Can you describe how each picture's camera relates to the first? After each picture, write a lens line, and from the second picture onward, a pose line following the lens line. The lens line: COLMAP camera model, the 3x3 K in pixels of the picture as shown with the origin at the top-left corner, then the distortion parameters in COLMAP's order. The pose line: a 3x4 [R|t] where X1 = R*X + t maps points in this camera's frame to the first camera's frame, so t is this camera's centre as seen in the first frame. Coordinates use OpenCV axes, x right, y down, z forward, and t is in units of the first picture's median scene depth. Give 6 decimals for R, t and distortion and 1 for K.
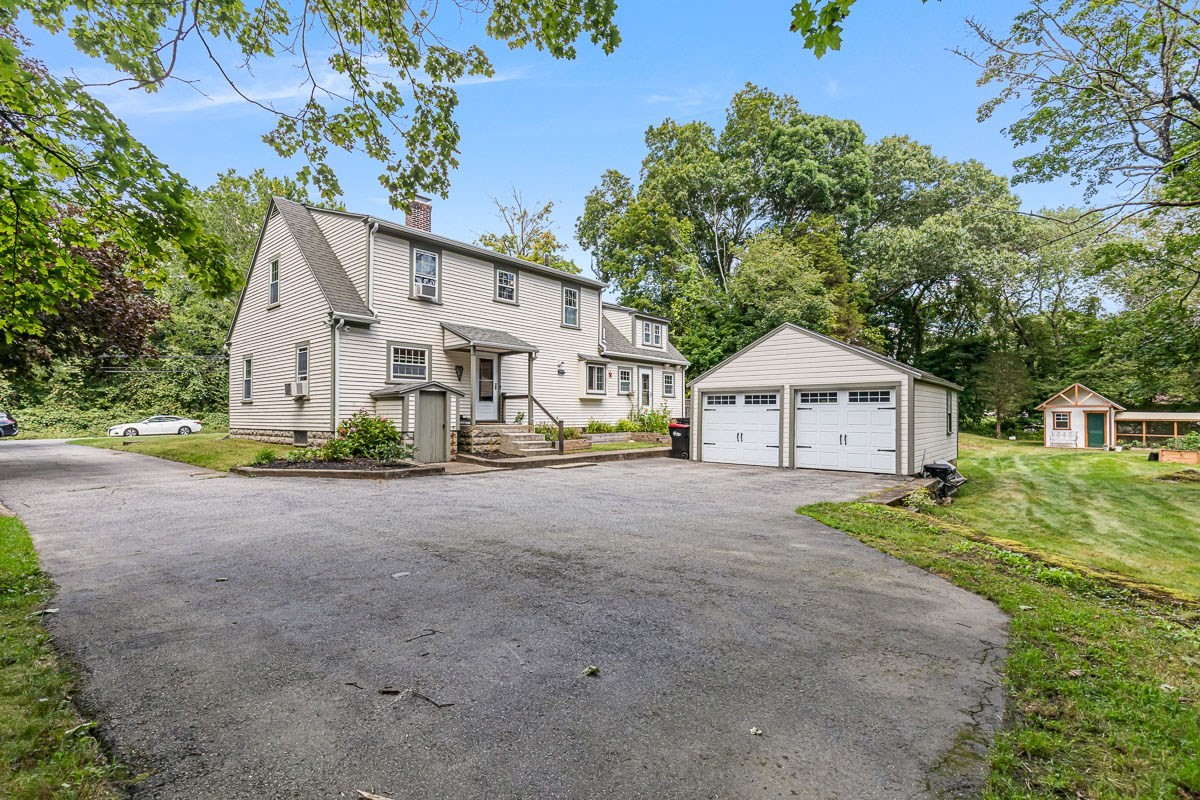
lens RADIAL K [[544.5, 0, 600.1], [0, 544.5, 410.1], [0, 0, 1]] dist [0.014390, -0.002282]
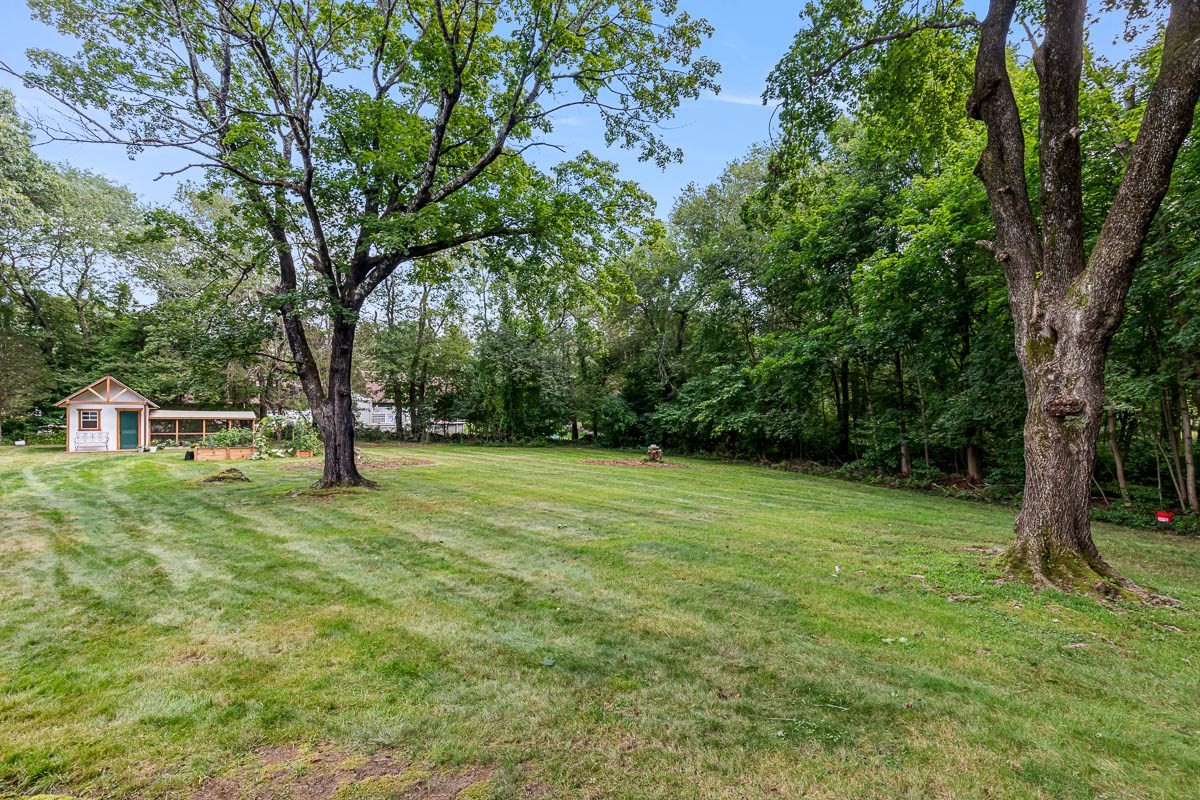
lens RADIAL K [[544.5, 0, 603.7], [0, 544.5, 412.4], [0, 0, 1]] dist [0.014390, -0.002282]
pose [[0.110779, 0.005098, 0.993832, 0.120288], [-0.011935, 0.999922, -0.003799, 0.002525], [-0.993773, -0.011441, 0.110831, 0.166702]]
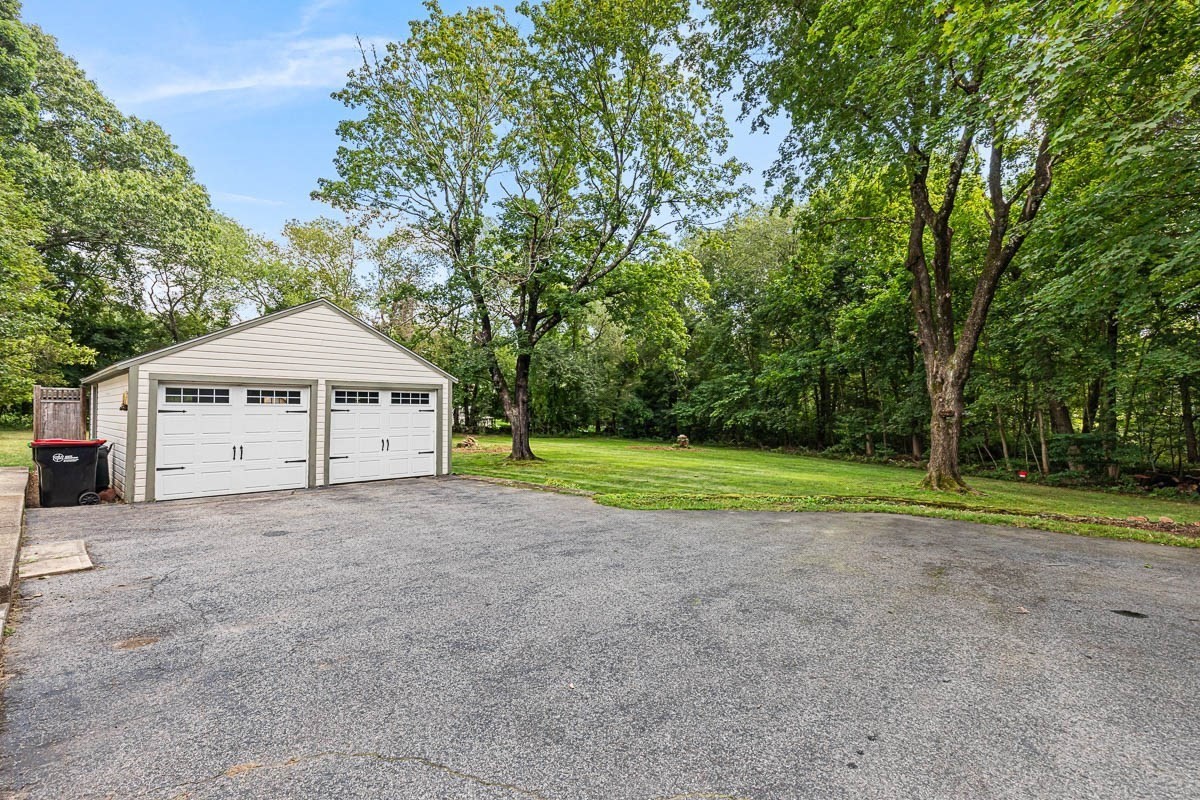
lens RADIAL K [[544.5, 0, 598.9], [0, 544.5, 401.0], [0, 0, 1]] dist [0.014390, -0.002282]
pose [[0.055401, 0.014099, 0.998365, -0.246596], [-0.010848, 0.999850, -0.013518, -0.005682], [-0.998405, -0.010082, 0.055546, 0.338263]]
